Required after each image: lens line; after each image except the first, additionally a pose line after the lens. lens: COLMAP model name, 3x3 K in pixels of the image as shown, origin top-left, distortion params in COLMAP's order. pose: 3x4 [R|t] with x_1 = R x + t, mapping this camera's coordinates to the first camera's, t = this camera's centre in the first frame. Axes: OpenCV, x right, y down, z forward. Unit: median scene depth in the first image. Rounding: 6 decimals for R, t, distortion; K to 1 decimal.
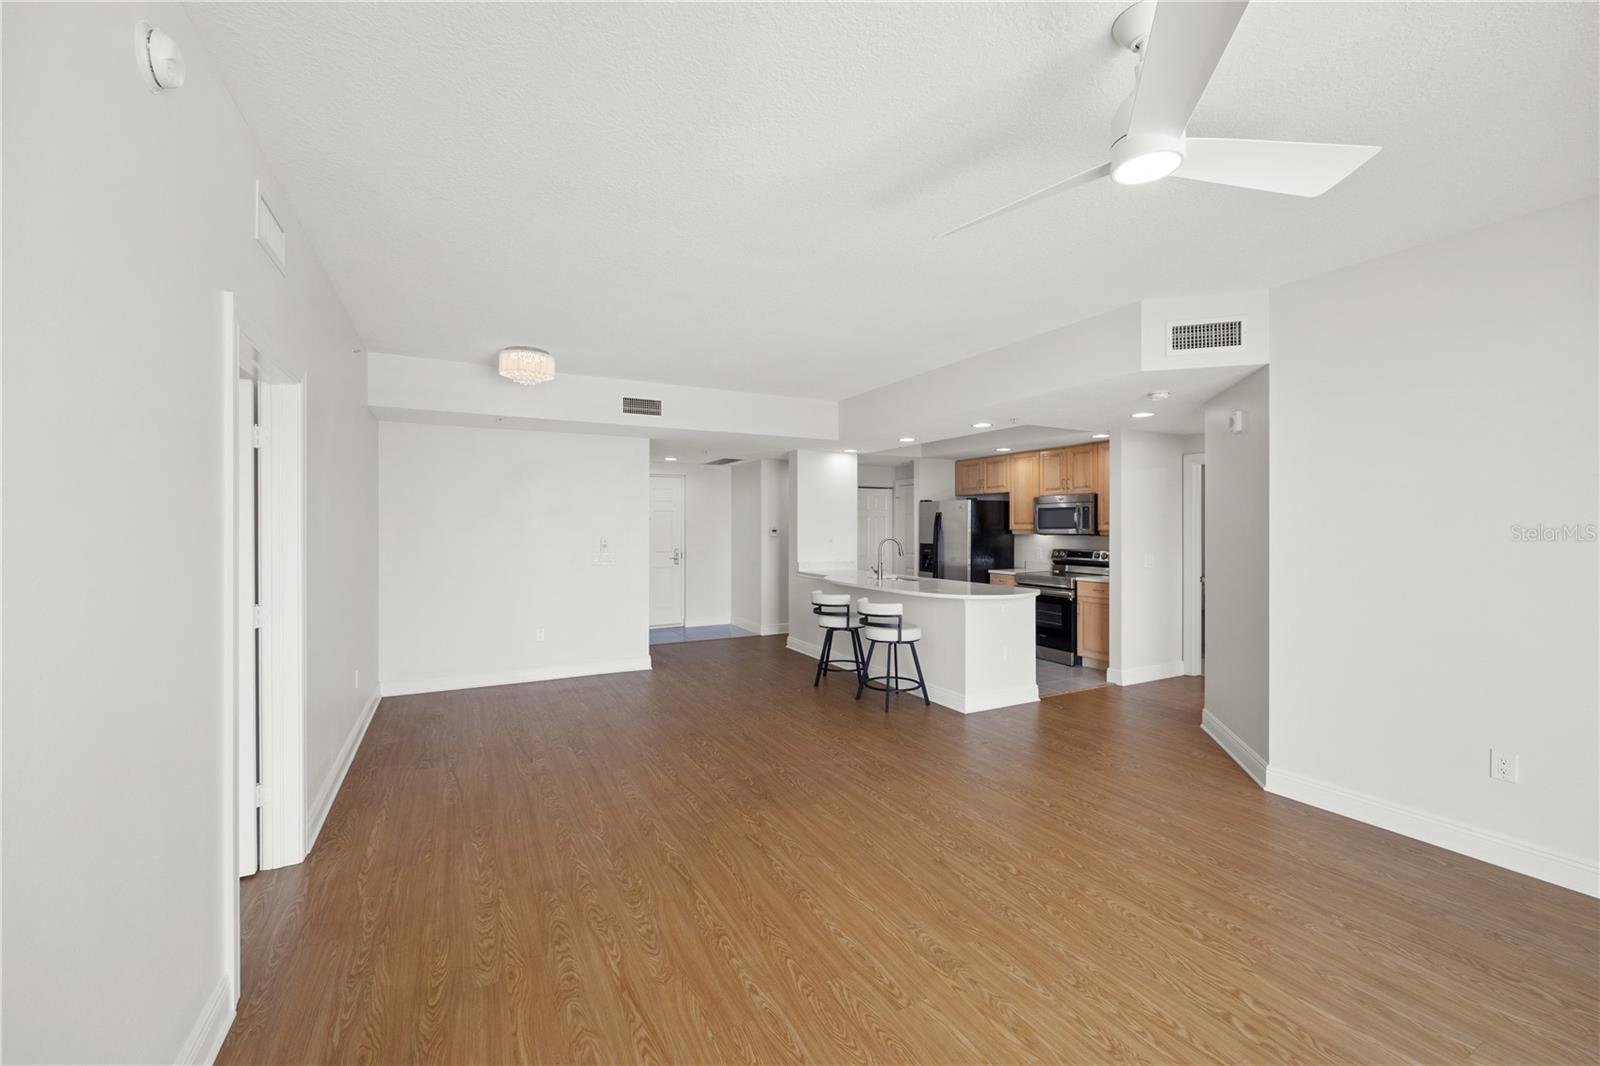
lens RADIAL K [[646.8, 0, 802.2], [0, 646.8, 532.1], [0, 0, 1]] dist [-0.002390, 0.000263]
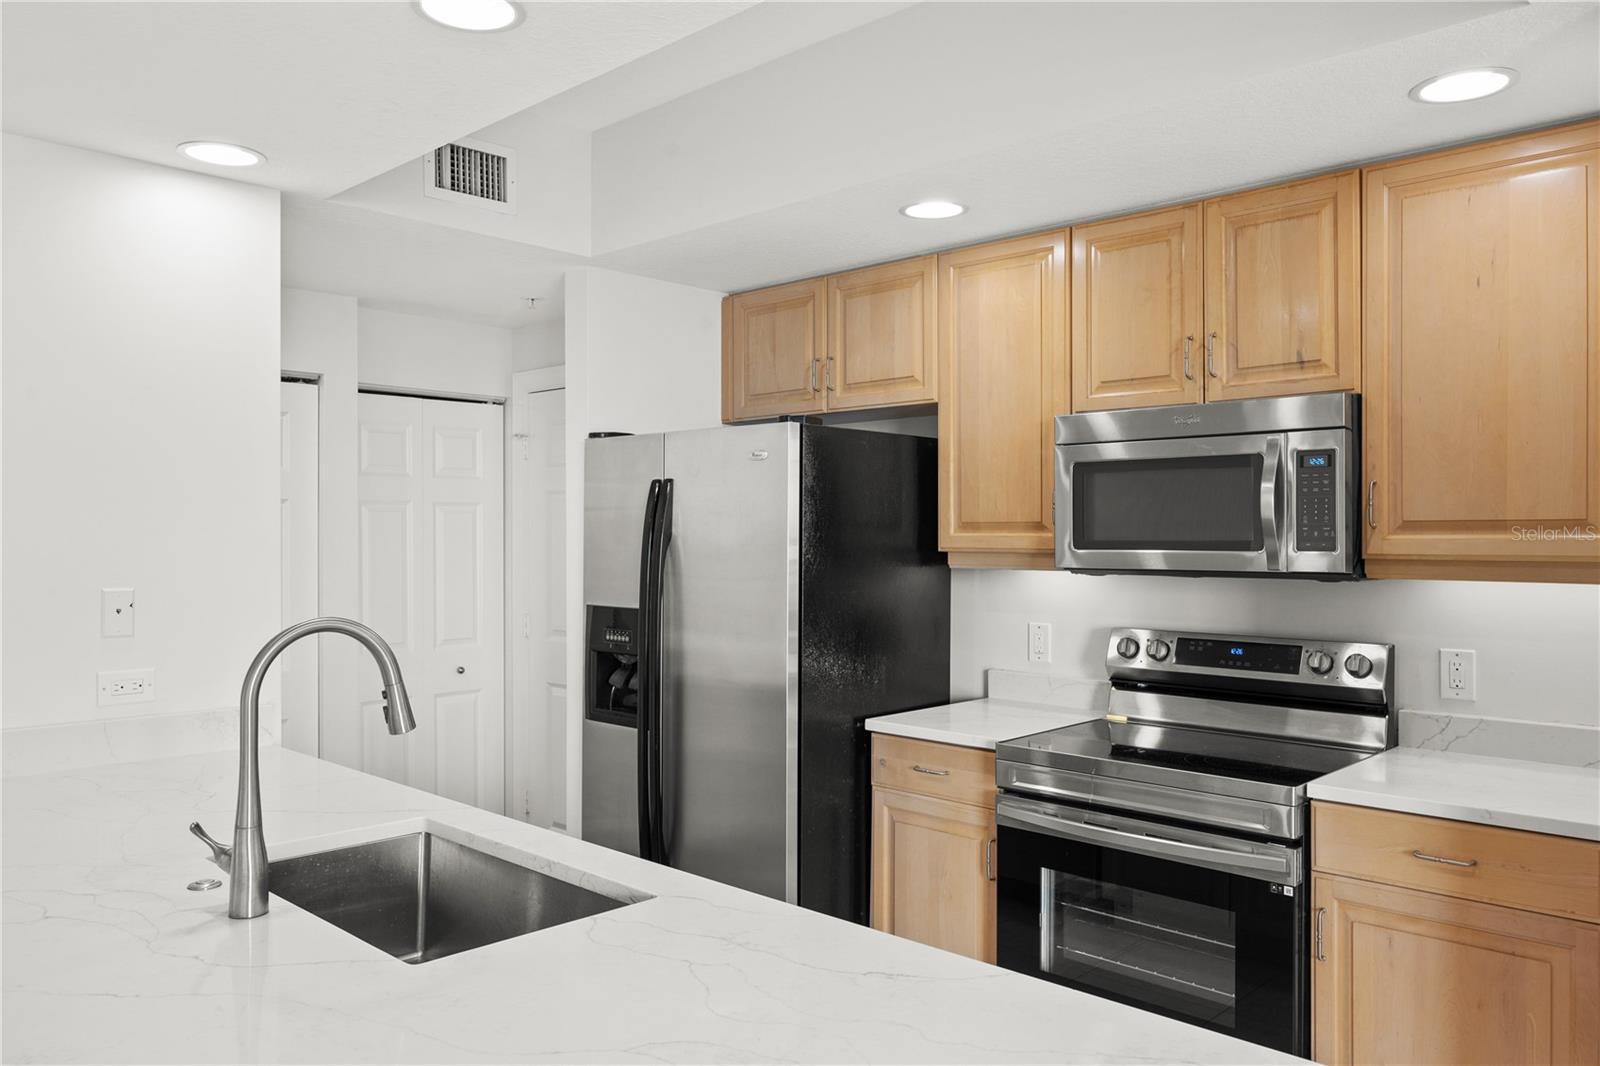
lens RADIAL K [[1166.2, 0, 800.0], [0, 1166.2, 533.0], [0, 0, 1]] dist [-0.000889, 0.000147]
pose [[0.948874, 0.001340, 0.315651, 0.141546], [0.001890, 0.999949, -0.009927, -0.007164], [-0.315648, 0.010016, 0.948823, 0.659469]]
